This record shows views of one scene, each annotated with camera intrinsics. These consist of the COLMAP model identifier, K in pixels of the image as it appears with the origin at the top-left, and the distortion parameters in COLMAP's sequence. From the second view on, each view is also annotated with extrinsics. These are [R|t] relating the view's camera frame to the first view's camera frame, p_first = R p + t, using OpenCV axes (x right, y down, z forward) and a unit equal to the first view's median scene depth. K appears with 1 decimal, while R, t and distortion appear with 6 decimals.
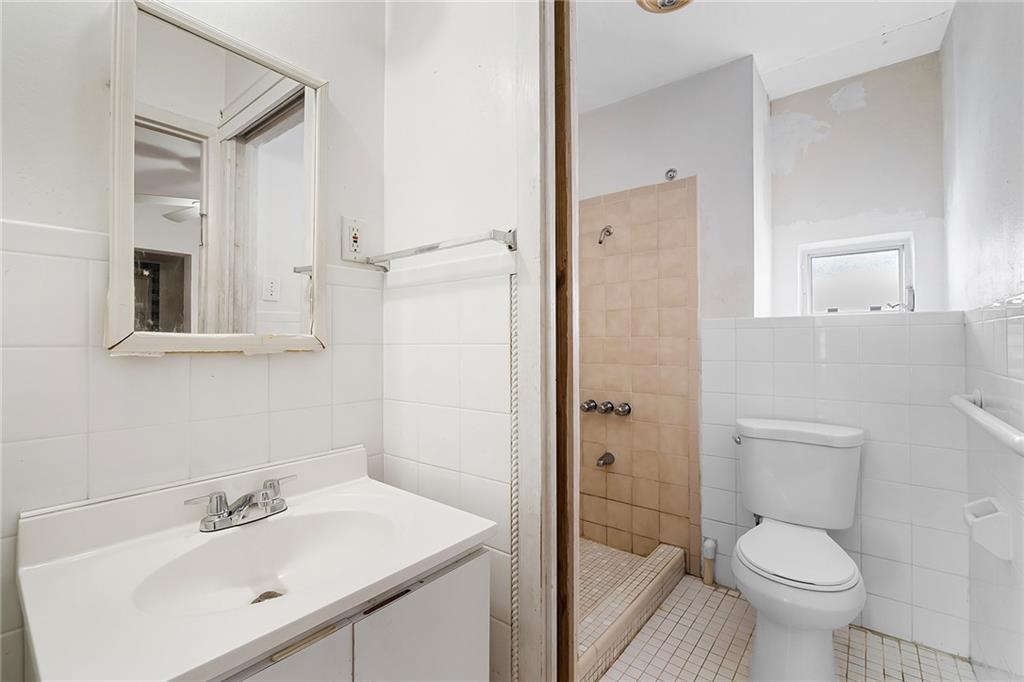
lens RADIAL K [[453.0, 0, 510.6], [0, 453.0, 336.8], [0, 0, 1]] dist [-0.000789, -0.000060]
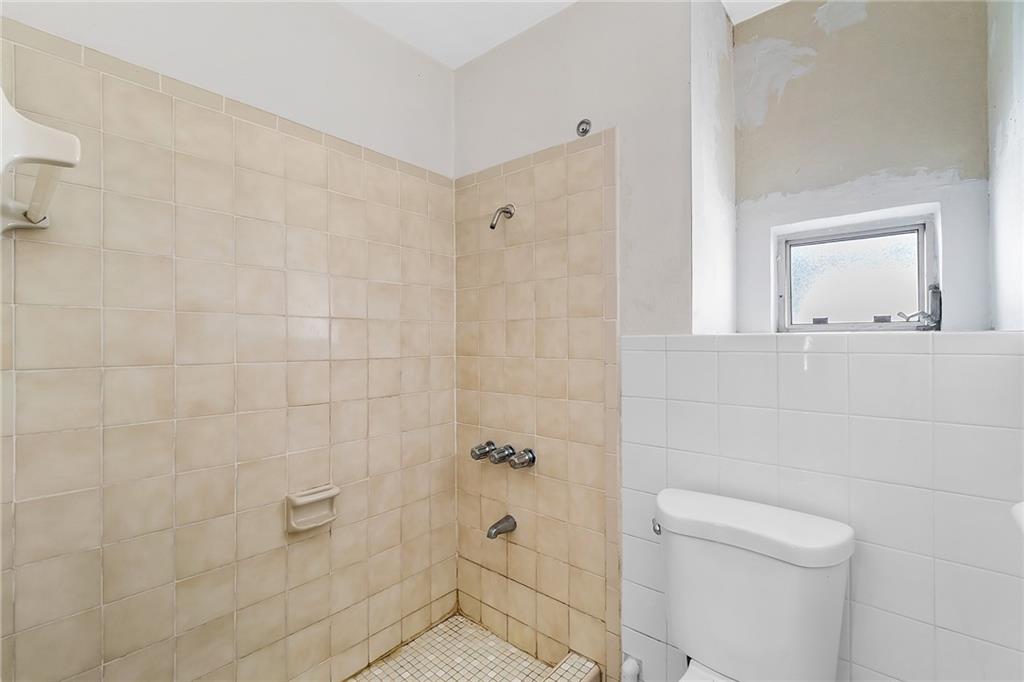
lens RADIAL K [[454.9, 0, 506.9], [0, 454.9, 336.6], [0, 0, 1]] dist [-0.001116, 0.000039]
pose [[0.999403, -0.002438, -0.034463, 0.258730], [0.002557, 0.999991, 0.003395, -0.038236], [0.034455, -0.003481, 0.999400, 0.290121]]
